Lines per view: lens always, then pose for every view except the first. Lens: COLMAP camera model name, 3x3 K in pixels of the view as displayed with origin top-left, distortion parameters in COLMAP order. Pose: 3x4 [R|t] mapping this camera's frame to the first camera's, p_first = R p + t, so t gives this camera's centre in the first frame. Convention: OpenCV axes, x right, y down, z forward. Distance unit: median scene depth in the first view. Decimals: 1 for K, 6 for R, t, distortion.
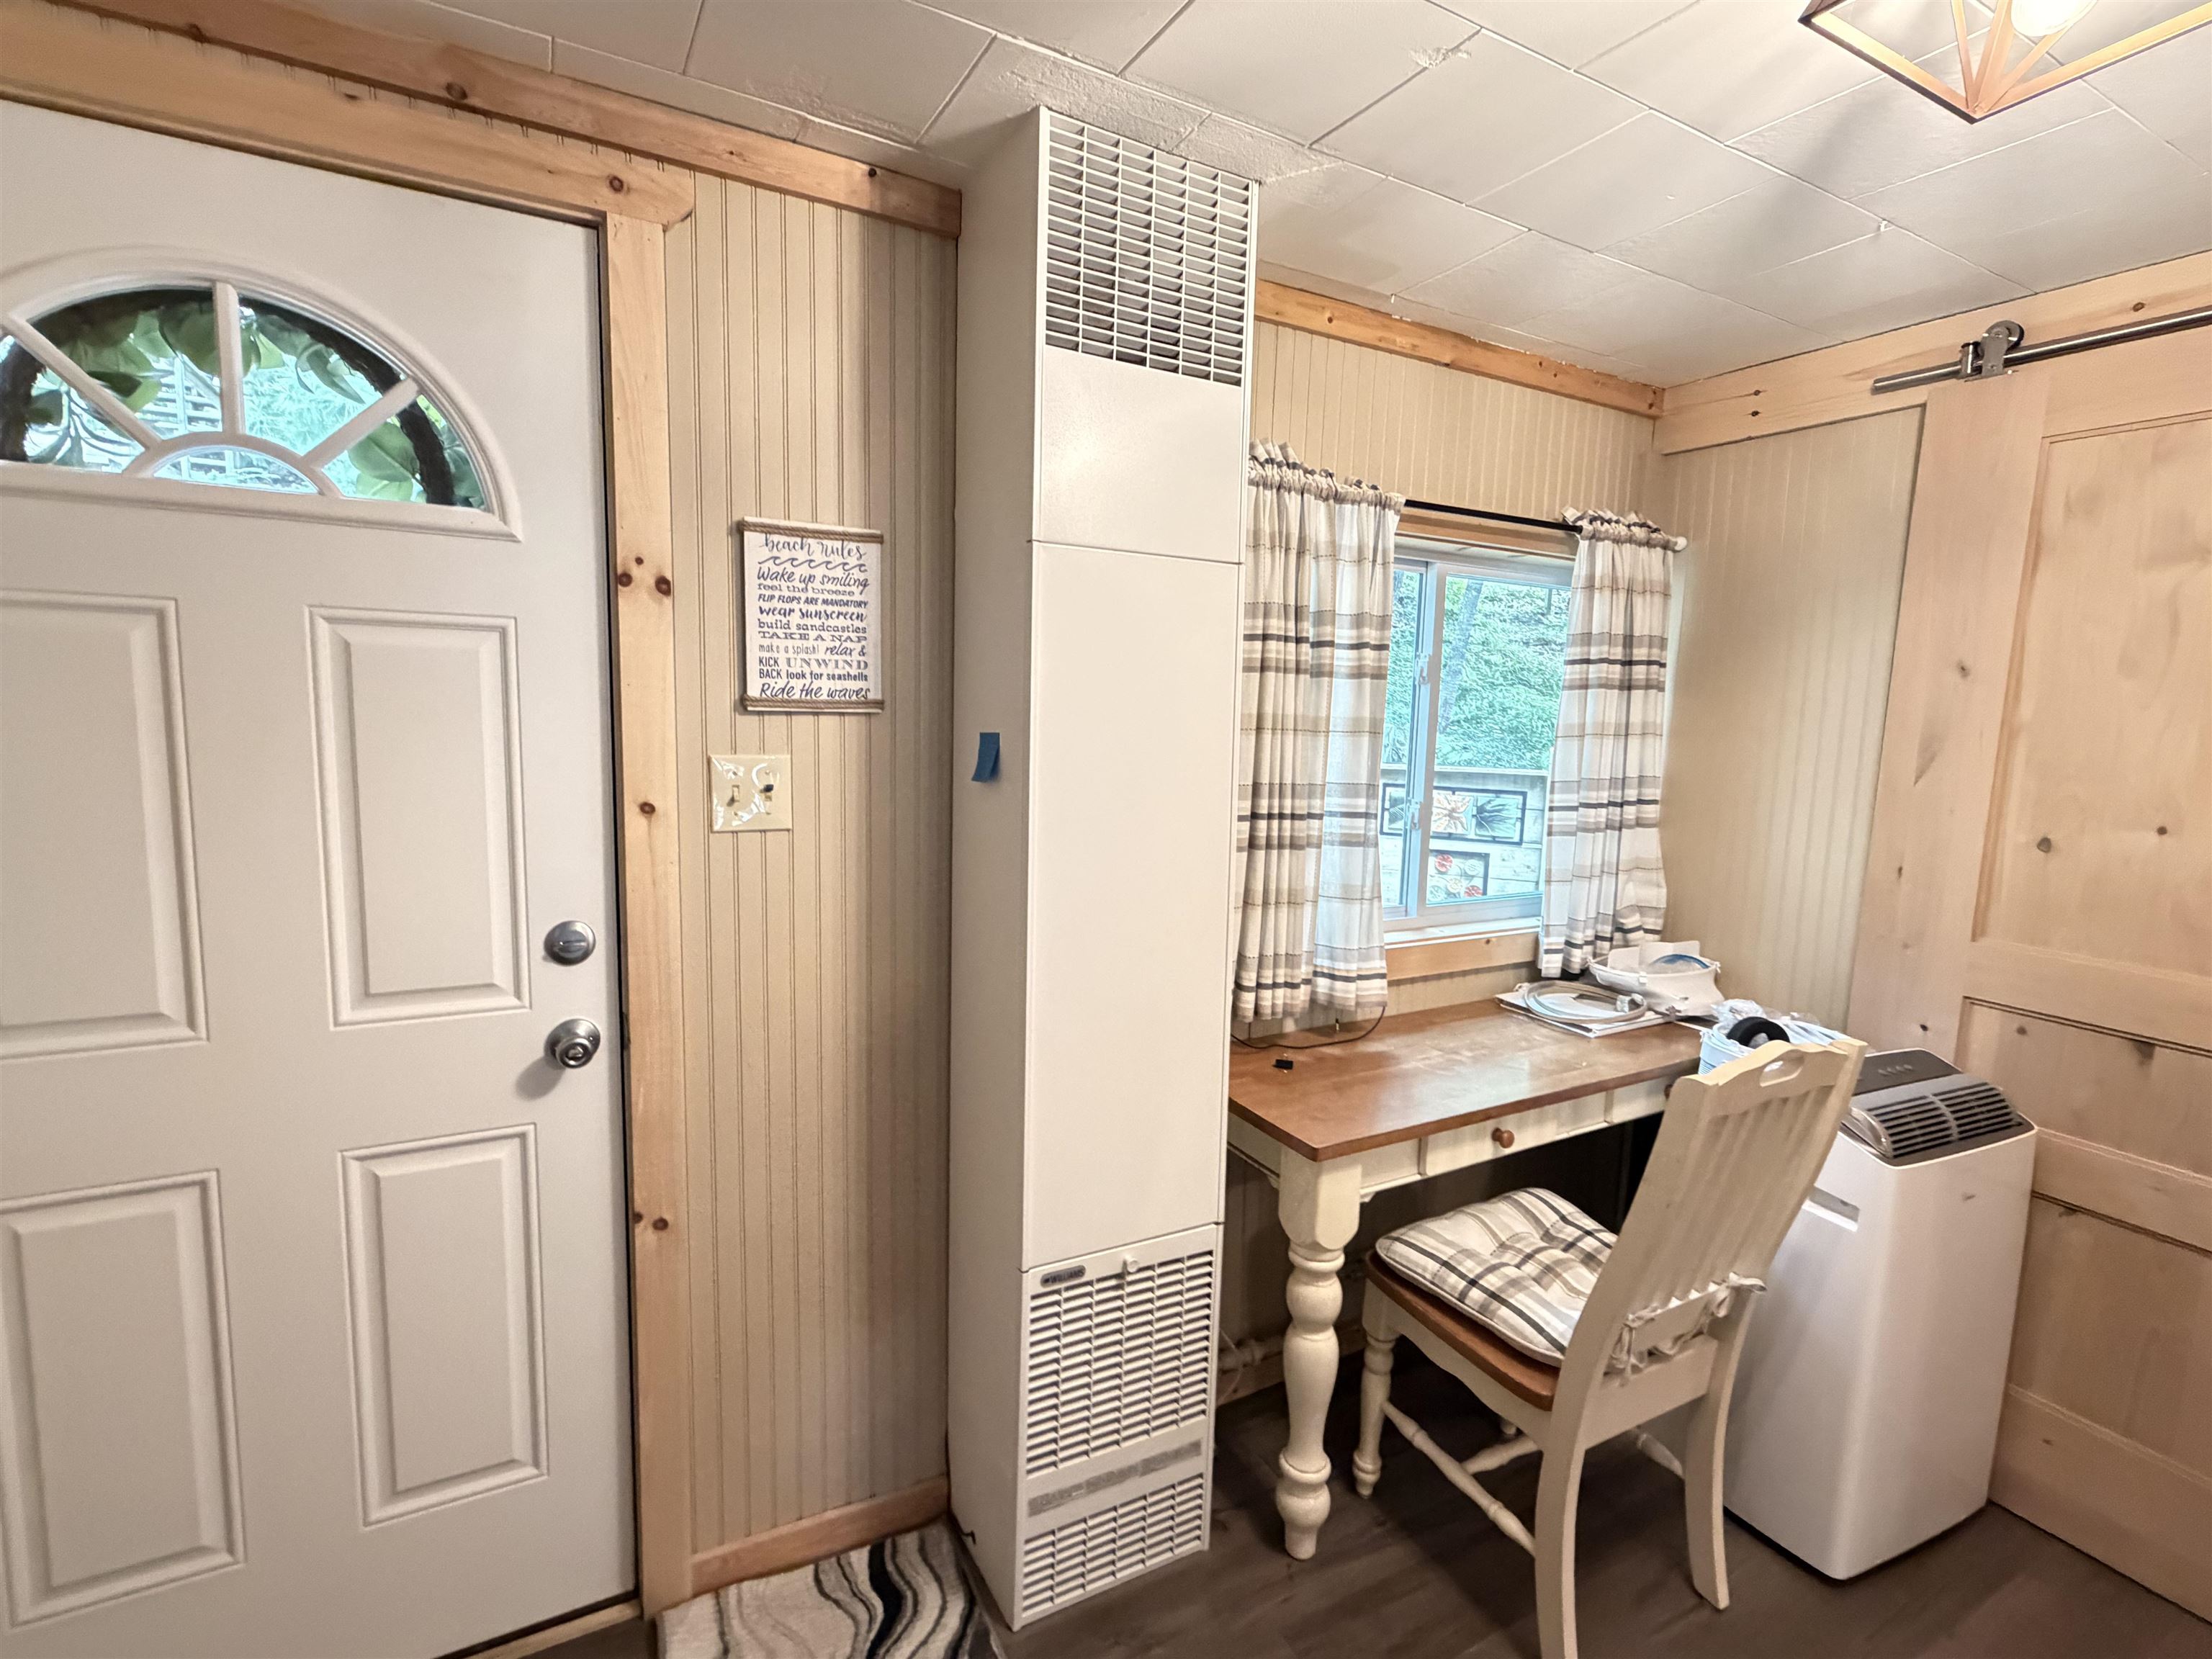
lens RADIAL K [[1032.4, 0, 1108.6], [0, 1032.4, 832.2], [0, 0, 1]] dist [-0.003792, 0.001452]
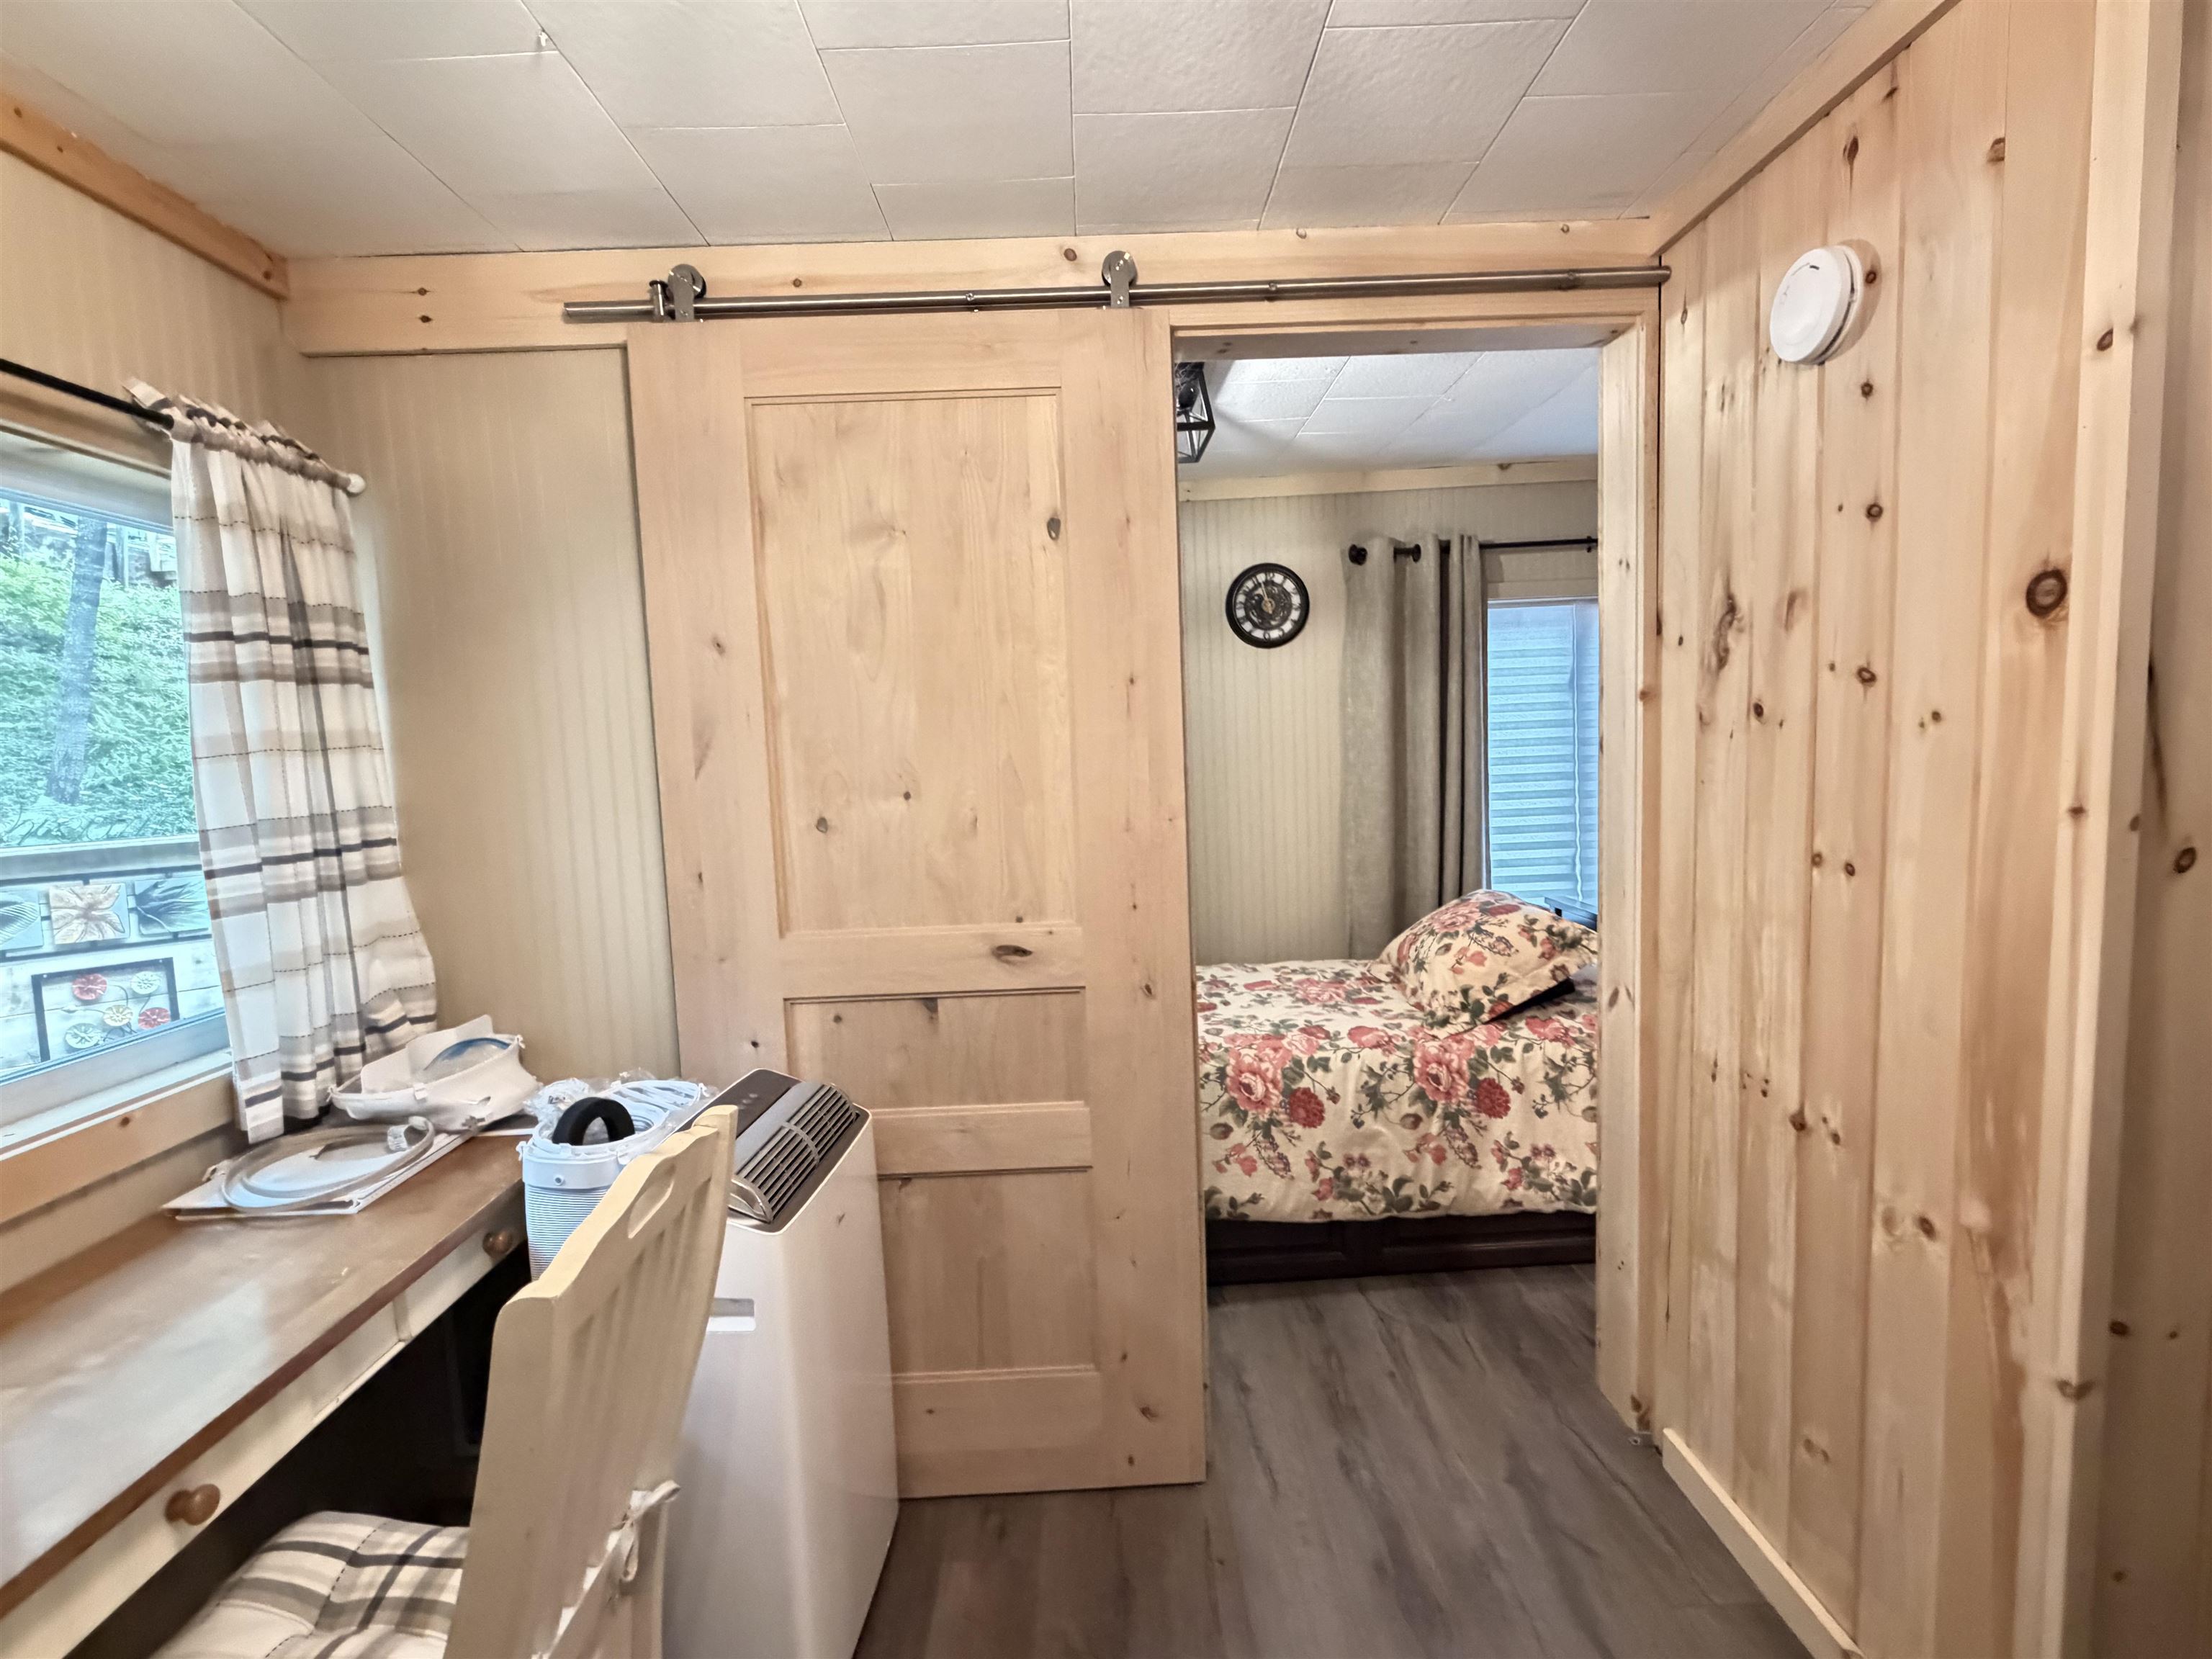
lens RADIAL K [[1032.4, 0, 1102.4], [0, 1032.4, 828.9], [0, 0, 1]] dist [-0.003792, 0.001452]
pose [[0.464988, -0.124949, 0.876456, 0.148565], [0.166203, 0.984709, 0.052206, 0.007290], [-0.869576, 0.121395, 0.478644, 0.251914]]
